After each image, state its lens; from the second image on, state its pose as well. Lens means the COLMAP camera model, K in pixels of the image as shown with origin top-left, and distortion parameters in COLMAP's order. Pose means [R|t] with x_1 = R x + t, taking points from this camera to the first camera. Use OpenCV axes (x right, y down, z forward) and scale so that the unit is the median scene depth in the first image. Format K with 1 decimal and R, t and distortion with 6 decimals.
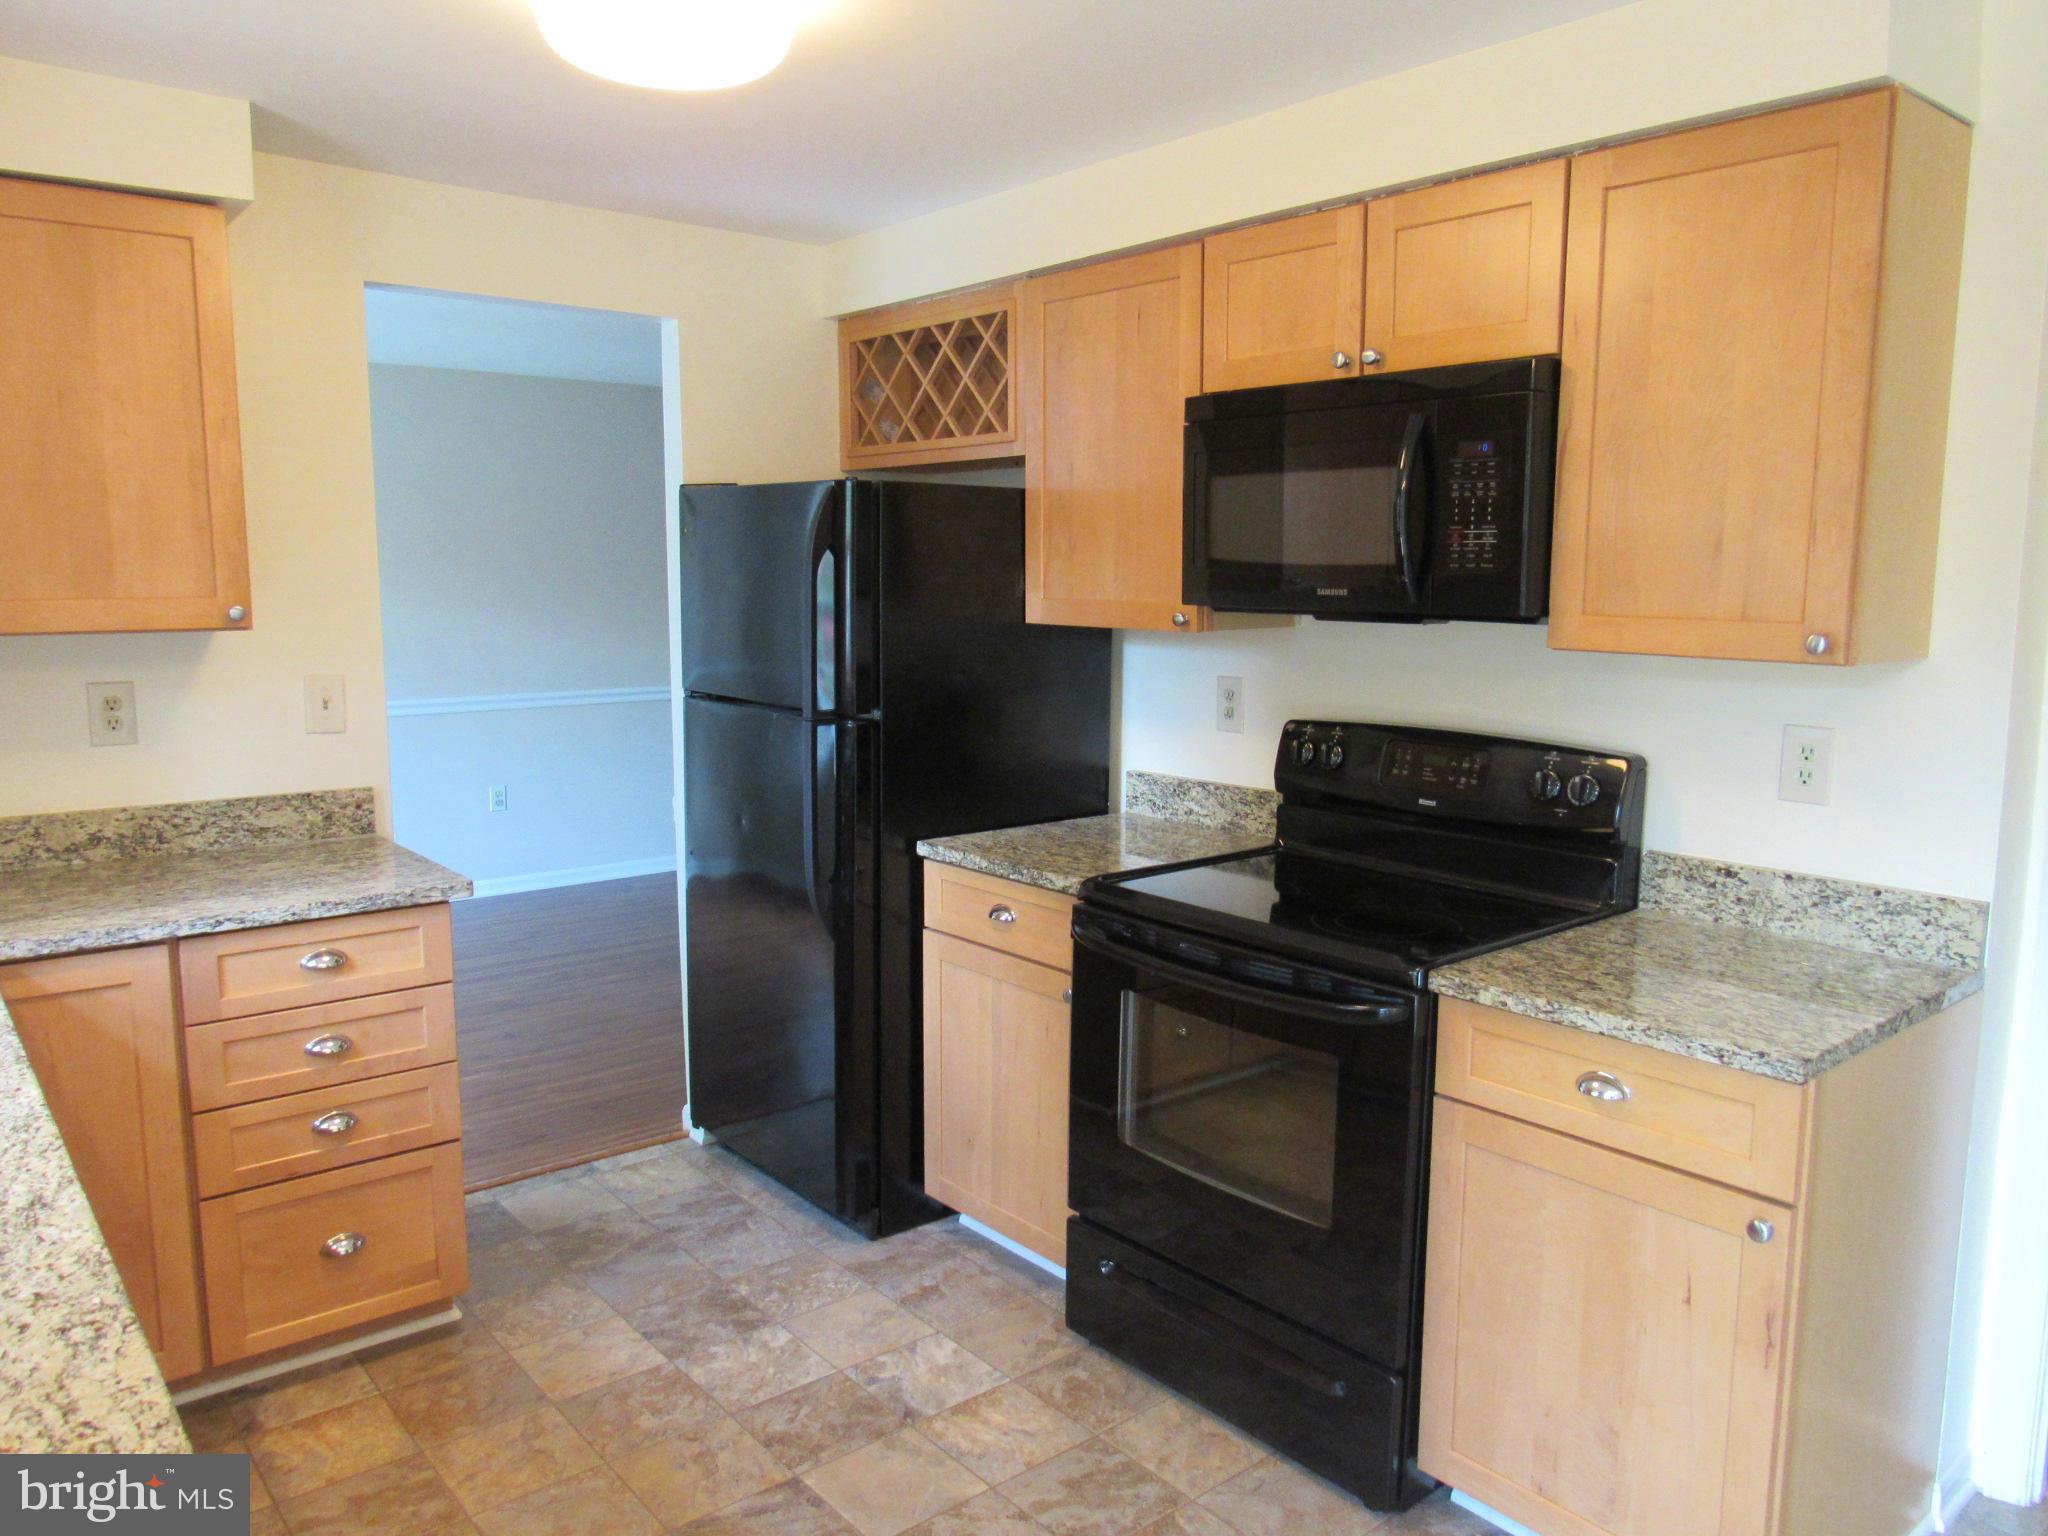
lens RADIAL K [[1460.6, 0, 1029.8], [0, 1460.6, 768.8], [0, 0, 1]] dist [-0.028883, 0.004668]
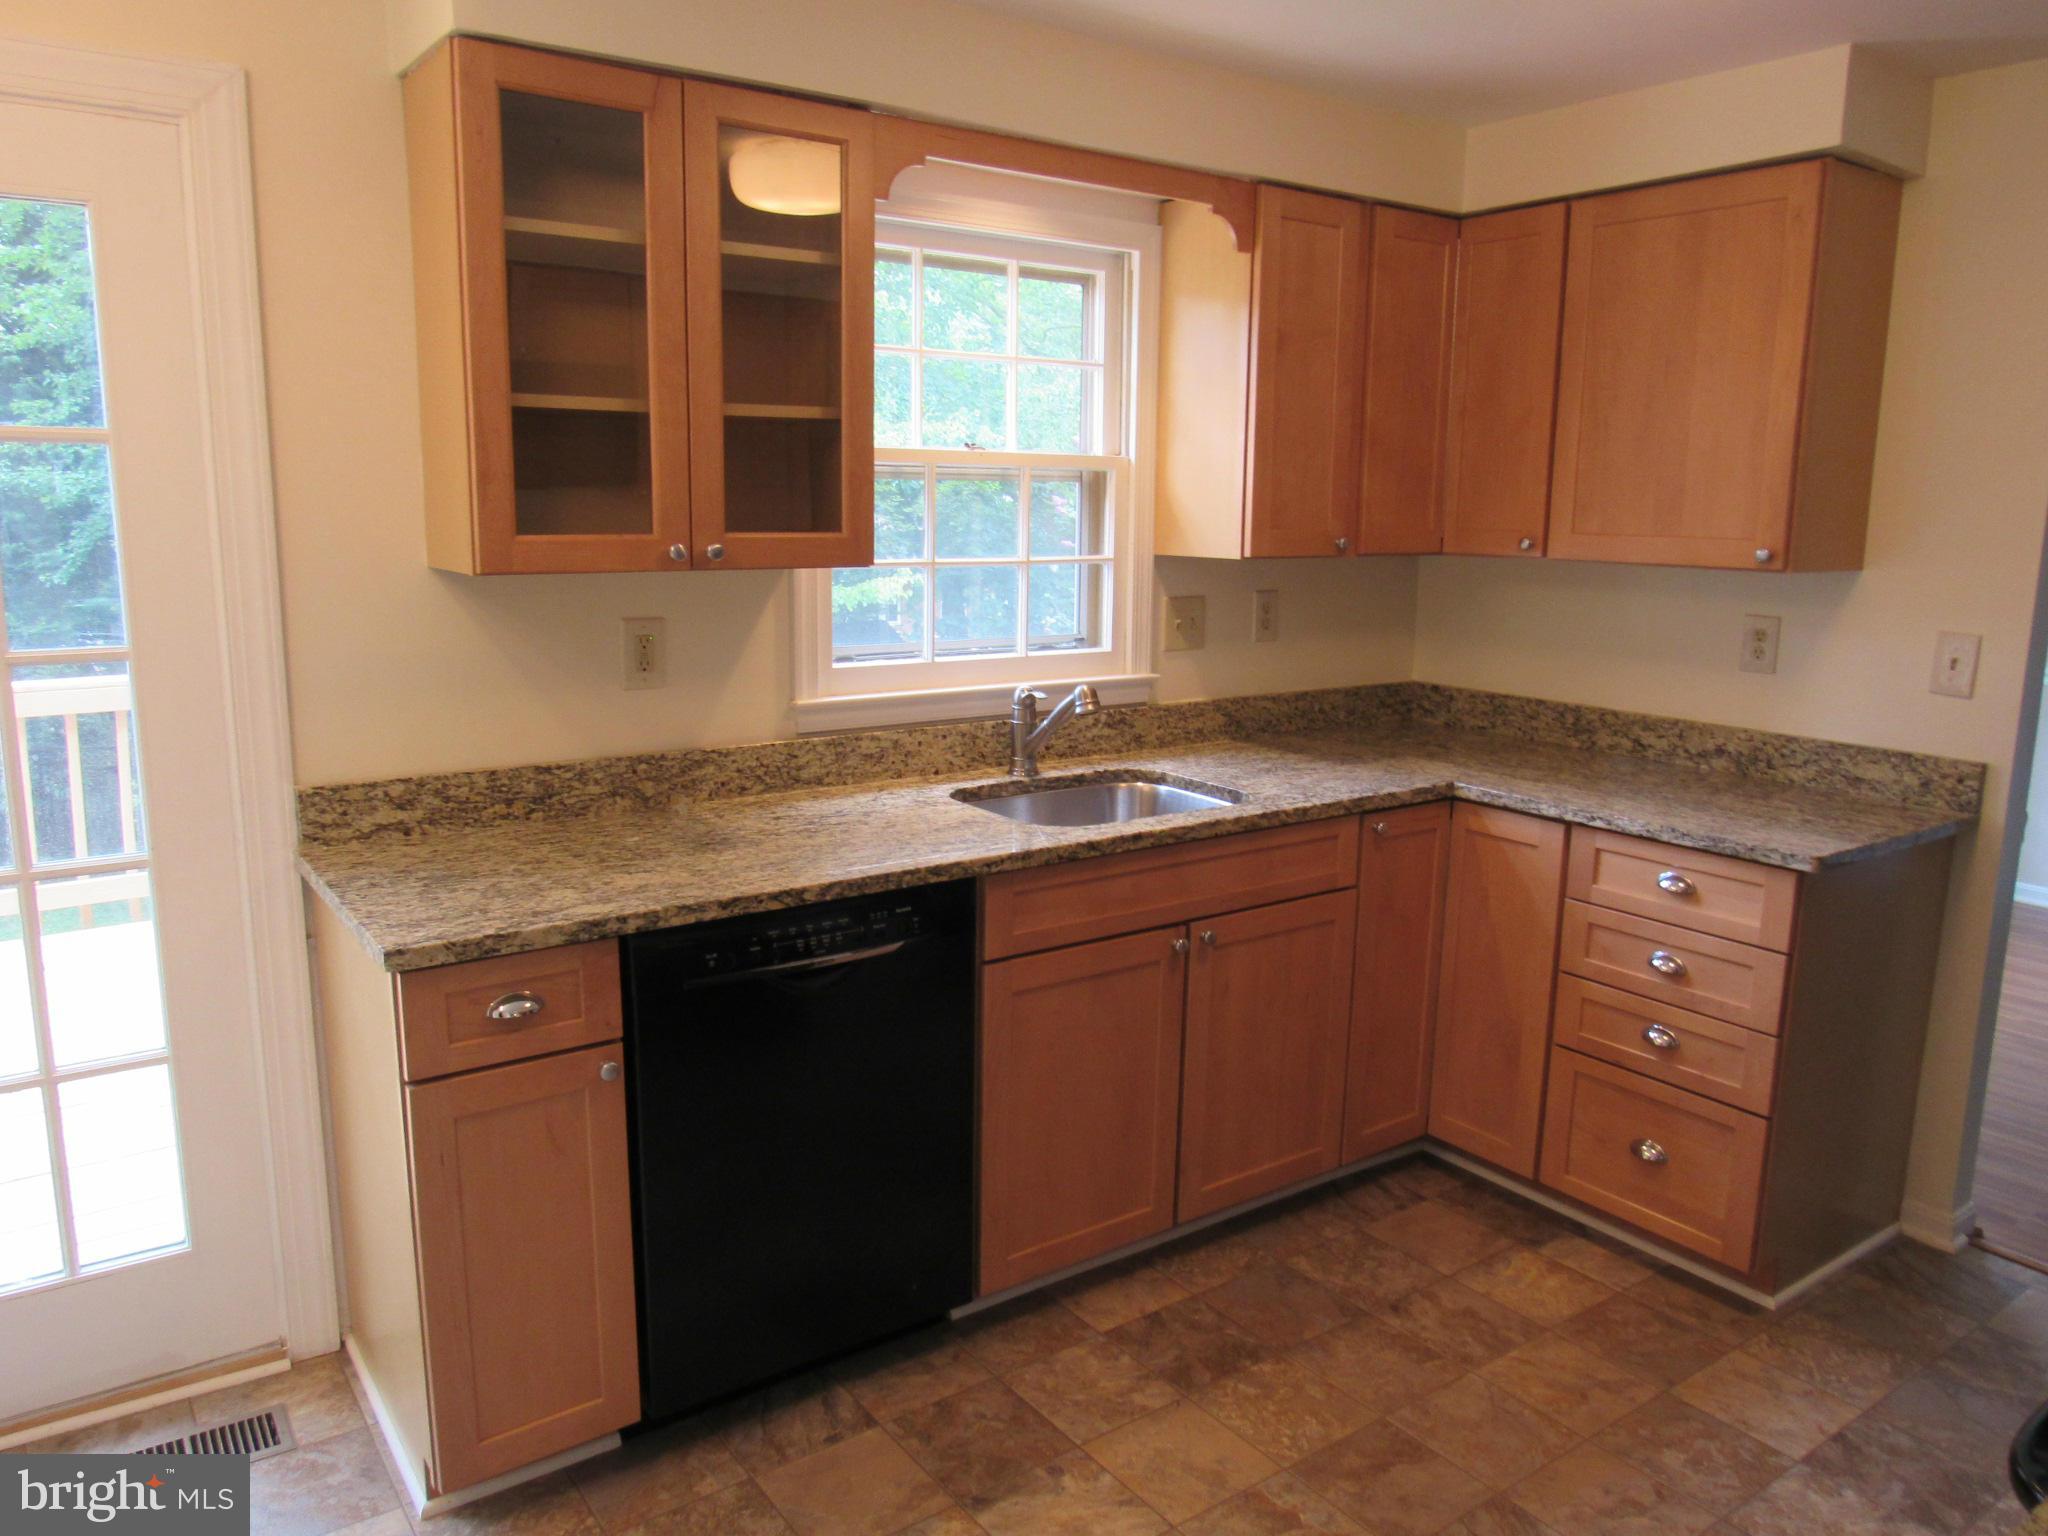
lens RADIAL K [[1460.6, 0, 1029.8], [0, 1460.6, 768.8], [0, 0, 1]] dist [-0.028883, 0.004668]
pose [[-0.066396, 0.179348, -0.981543, 0.545479], [-0.150488, 0.970661, 0.187539, -0.074391], [0.986380, 0.160162, -0.037458, 0.539106]]
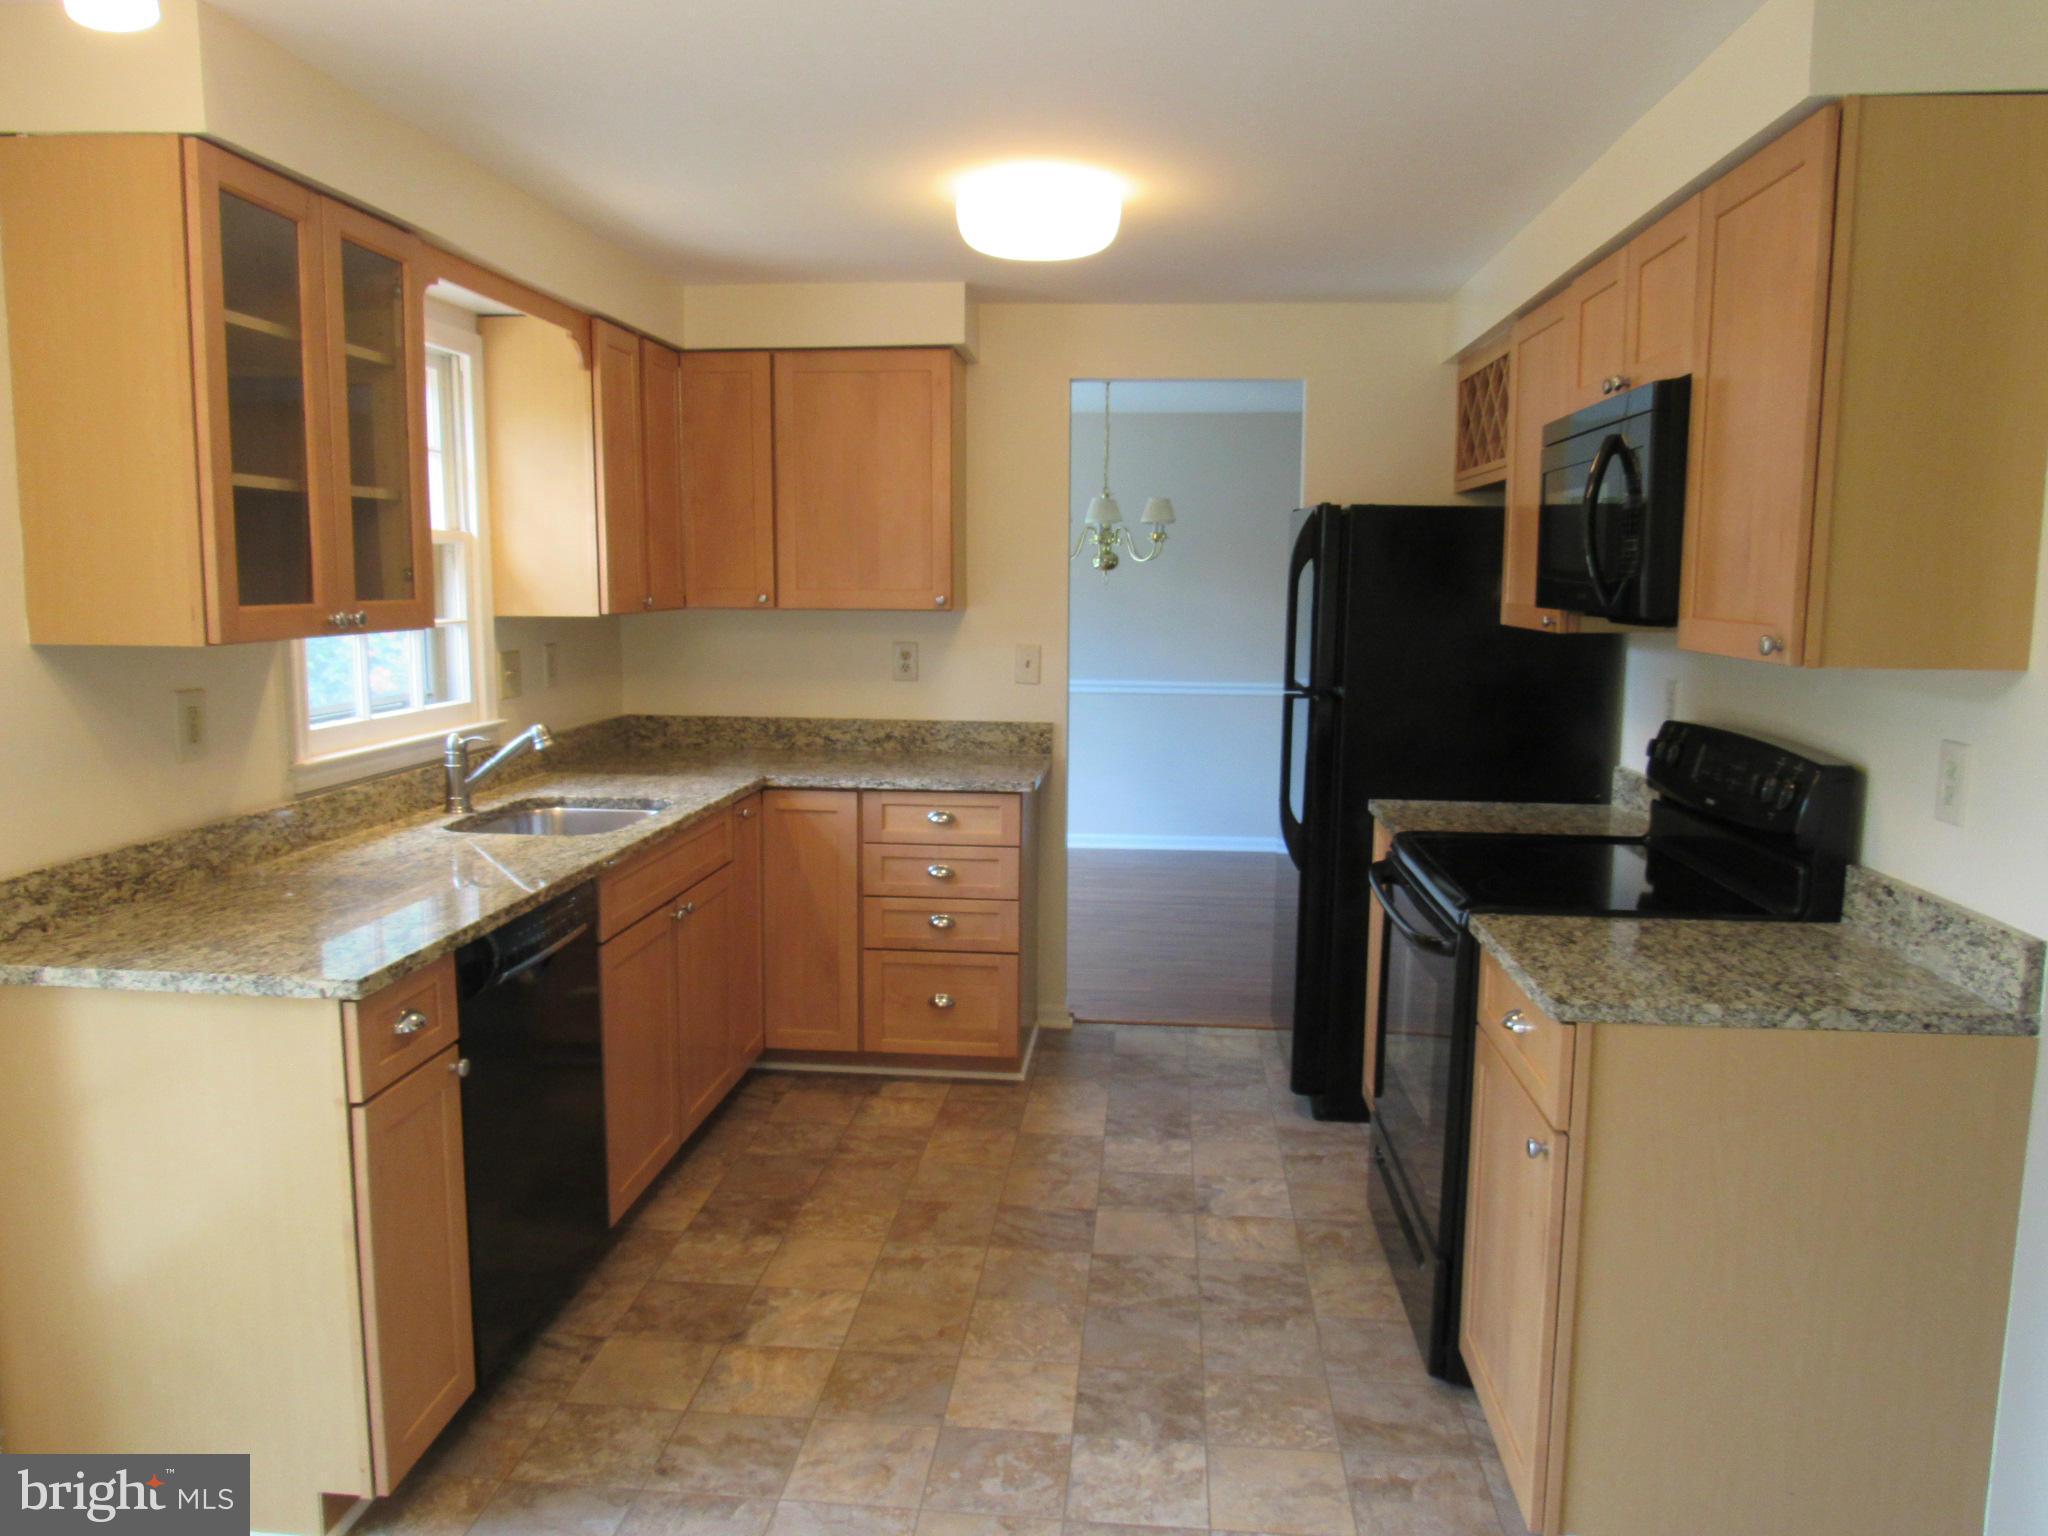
lens RADIAL K [[1460.6, 0, 1029.8], [0, 1460.6, 768.8], [0, 0, 1]] dist [-0.028883, 0.004668]
pose [[0.707867, 0.094494, -0.699996, 0.673849], [-0.100887, 0.994376, 0.032211, 0.016015], [0.699104, 0.047820, 0.713420, -0.078200]]
